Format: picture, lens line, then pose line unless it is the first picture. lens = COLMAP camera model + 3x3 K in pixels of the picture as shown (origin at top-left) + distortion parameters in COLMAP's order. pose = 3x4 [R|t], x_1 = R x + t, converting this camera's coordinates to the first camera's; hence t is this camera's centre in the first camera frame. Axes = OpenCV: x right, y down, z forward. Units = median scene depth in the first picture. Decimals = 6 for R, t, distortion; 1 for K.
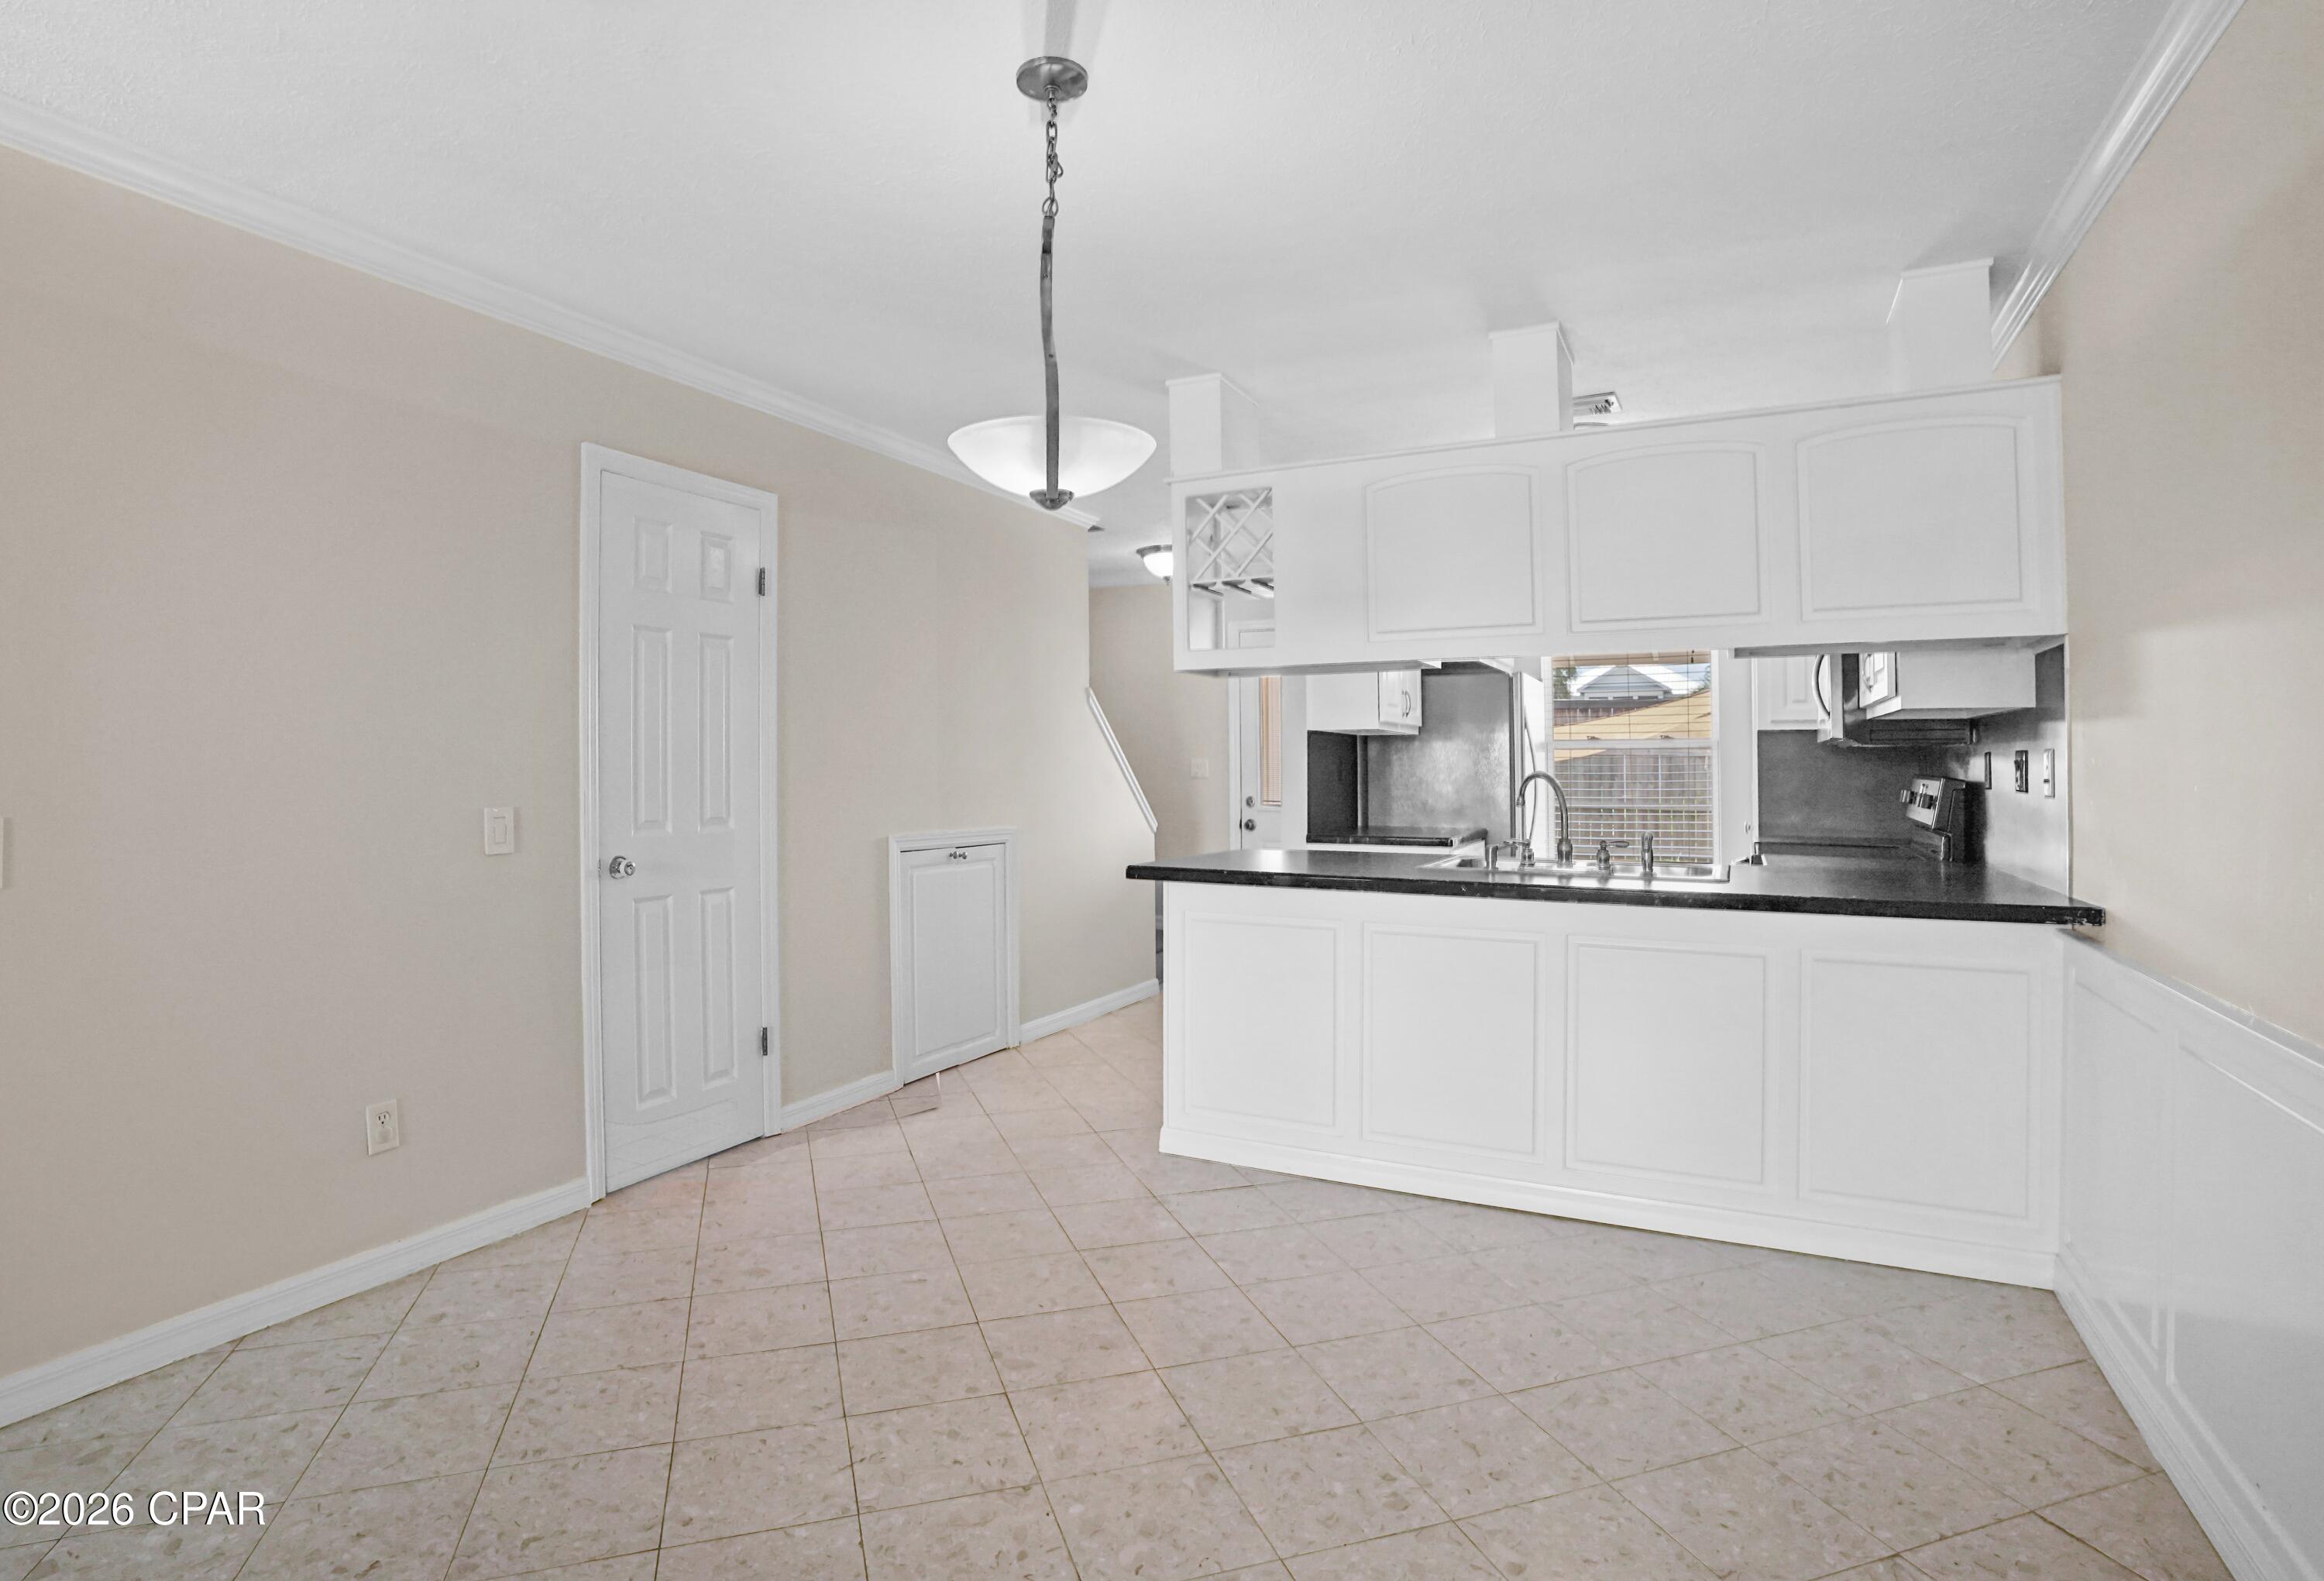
lens RADIAL K [[1212.8, 0, 1060.0], [0, 1212.8, 751.7], [0, 0, 1]] dist [-0.002262, 0.000076]
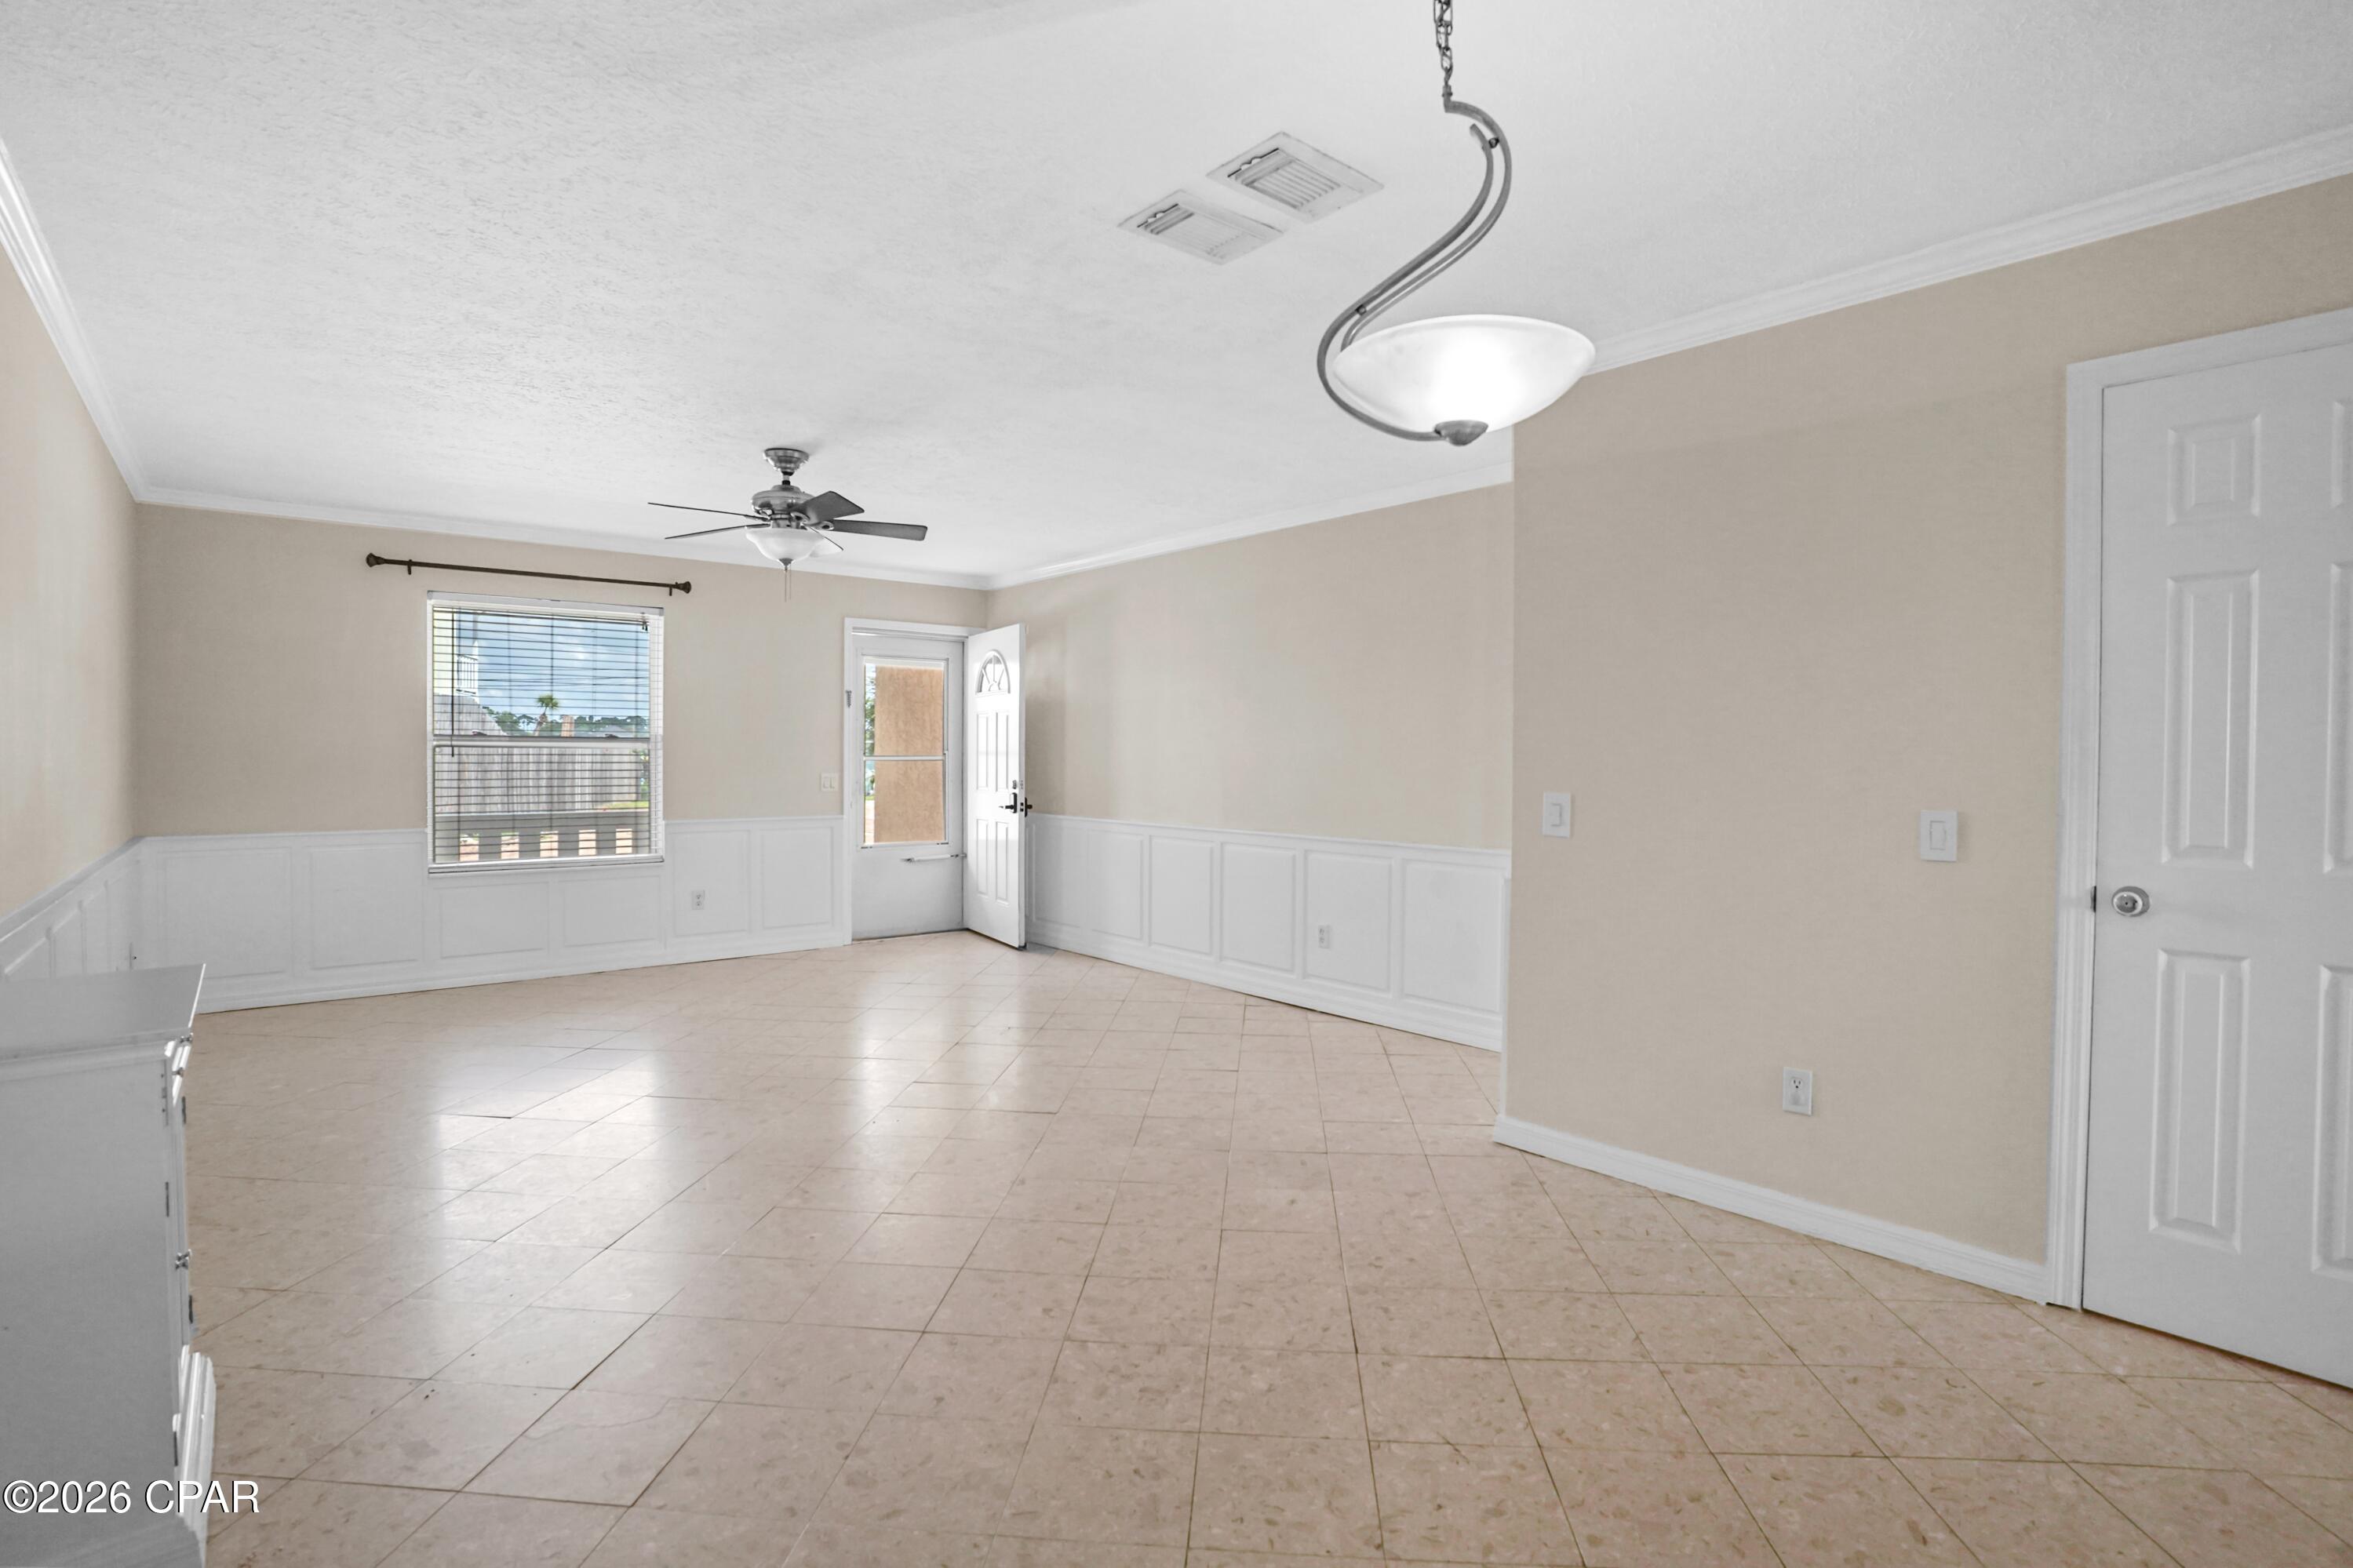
lens RADIAL K [[1125.7, 0, 1199.8], [0, 1125.7, 777.1], [0, 0, 1]] dist [-0.073628, 0.032404]
pose [[-0.321096, 0.012182, -0.946968, 0.453280], [0.002499, 0.999925, 0.012016, 0.007276], [0.947043, 0.001491, -0.321102, 0.646519]]
